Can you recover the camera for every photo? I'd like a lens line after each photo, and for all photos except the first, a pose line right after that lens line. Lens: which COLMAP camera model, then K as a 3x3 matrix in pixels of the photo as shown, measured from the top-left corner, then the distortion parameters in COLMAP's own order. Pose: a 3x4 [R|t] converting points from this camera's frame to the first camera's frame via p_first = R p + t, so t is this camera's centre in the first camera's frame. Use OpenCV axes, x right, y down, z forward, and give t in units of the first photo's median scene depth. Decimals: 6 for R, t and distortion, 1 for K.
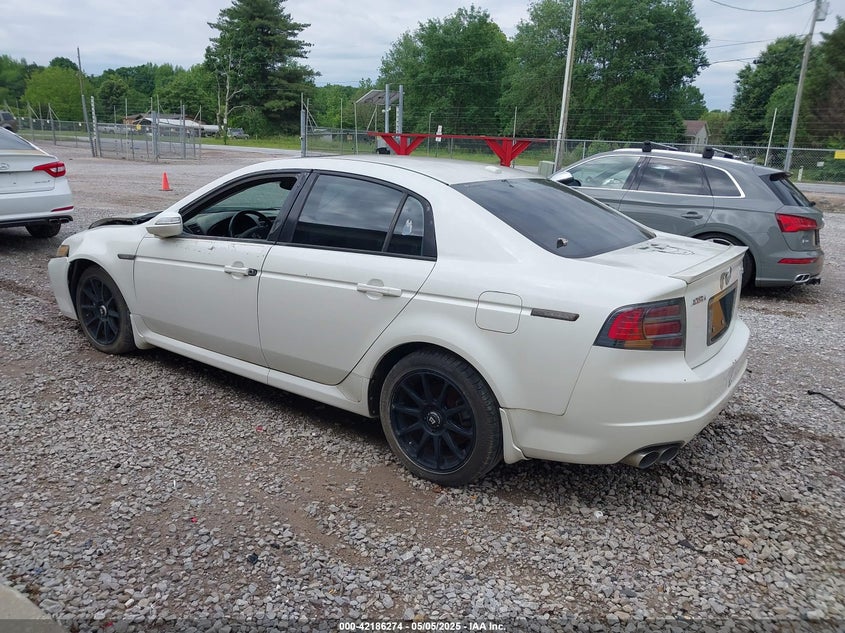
lens RADIAL K [[647.5, 0, 422.5], [0, 647.5, 316.5], [0, 0, 1]] dist [0.001159, -0.001166]
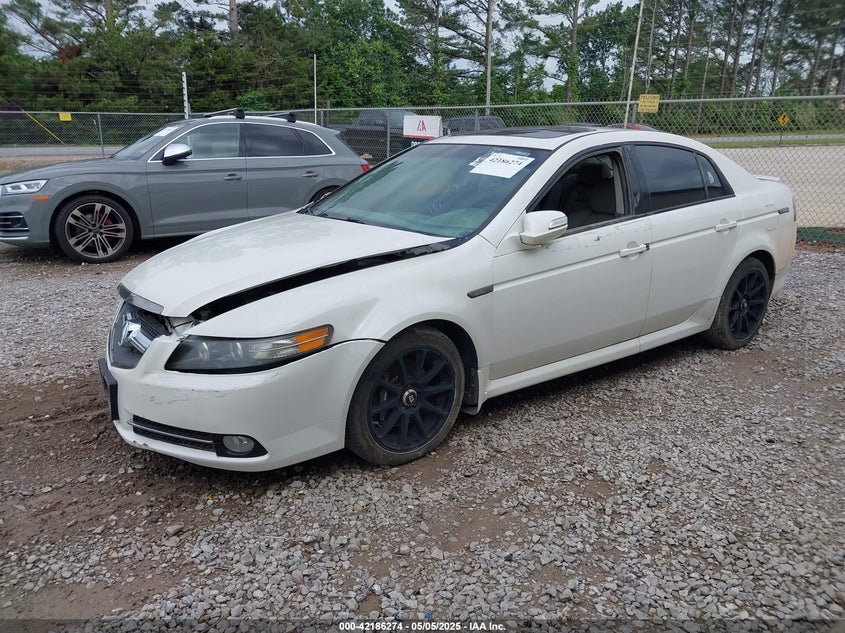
lens RADIAL K [[658.5, 0, 422.5], [0, 658.5, 316.5], [0, 0, 1]] dist [0.074588, 0.000699]
pose [[0.267602, -0.294766, 0.917334, -1.116445], [0.245305, 0.941527, 0.230980, -0.242911], [-0.931780, 0.163216, 0.324262, 0.835899]]
